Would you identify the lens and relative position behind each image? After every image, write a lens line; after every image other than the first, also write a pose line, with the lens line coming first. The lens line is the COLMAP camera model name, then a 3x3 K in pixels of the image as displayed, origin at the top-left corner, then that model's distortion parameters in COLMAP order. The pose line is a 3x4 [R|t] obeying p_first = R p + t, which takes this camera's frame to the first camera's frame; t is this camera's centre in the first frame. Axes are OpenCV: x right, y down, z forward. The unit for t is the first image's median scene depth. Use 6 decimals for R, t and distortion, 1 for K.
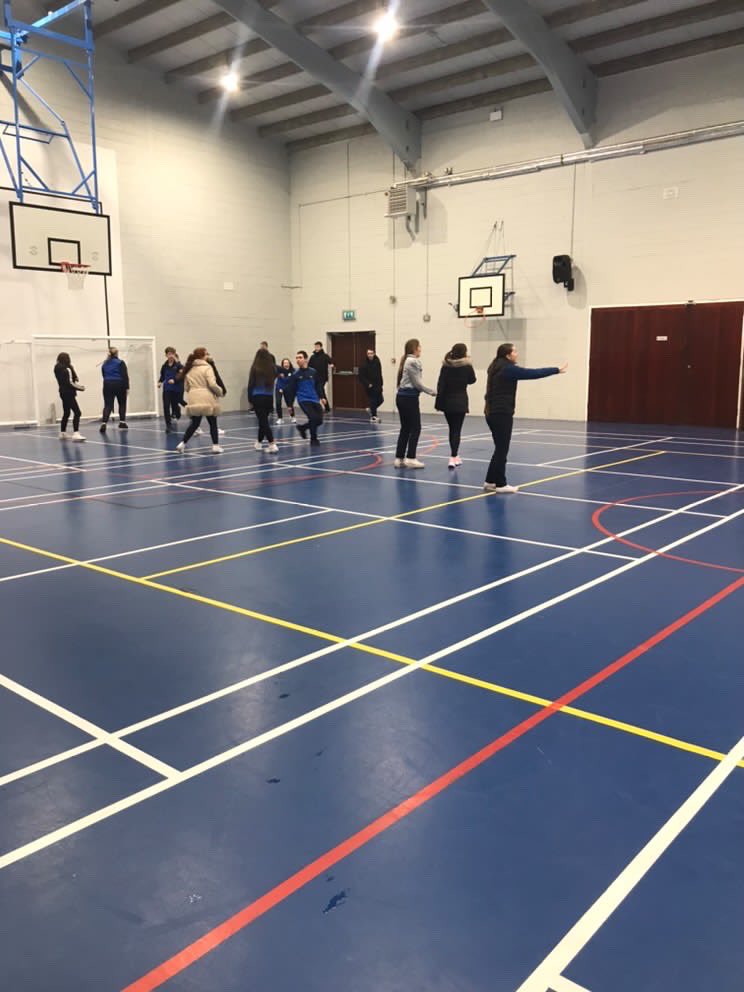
lens RADIAL K [[812.1, 0, 372.0], [0, 812.1, 496.0], [0, 0, 1]] dist [0.012341, 0.013828]
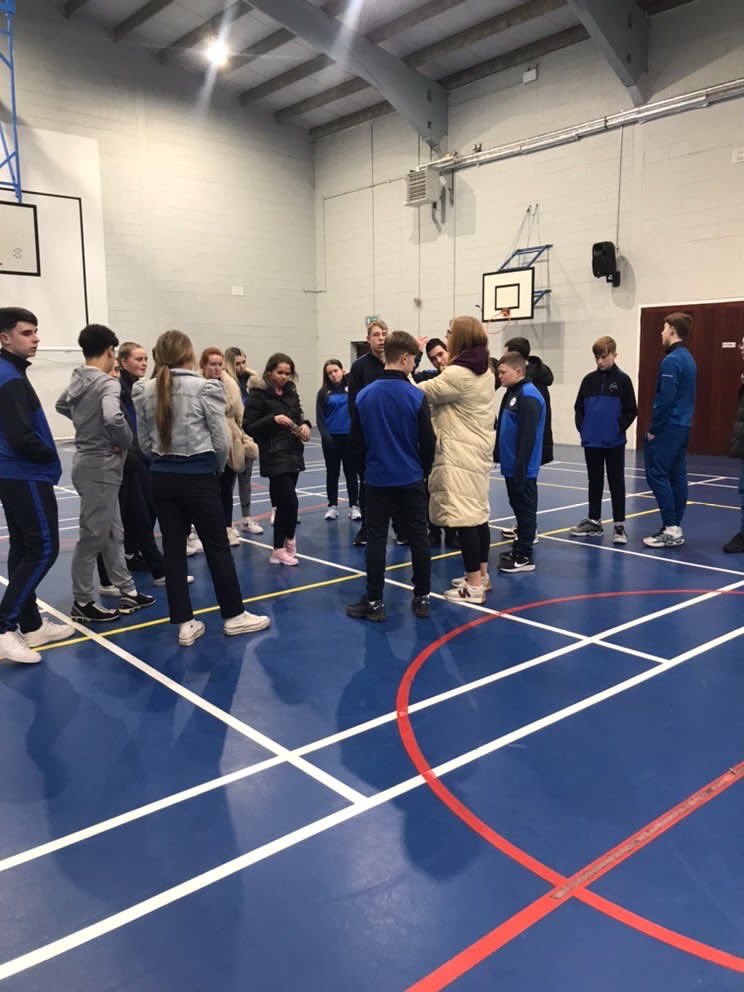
lens RADIAL K [[812.1, 0, 372.0], [0, 812.1, 496.0], [0, 0, 1]] dist [0.012341, 0.013828]
pose [[0.988137, 0.021243, -0.152096, 0.127998], [-0.023477, 0.999641, -0.012909, -0.029334], [0.151767, 0.016327, 0.988281, 0.169574]]
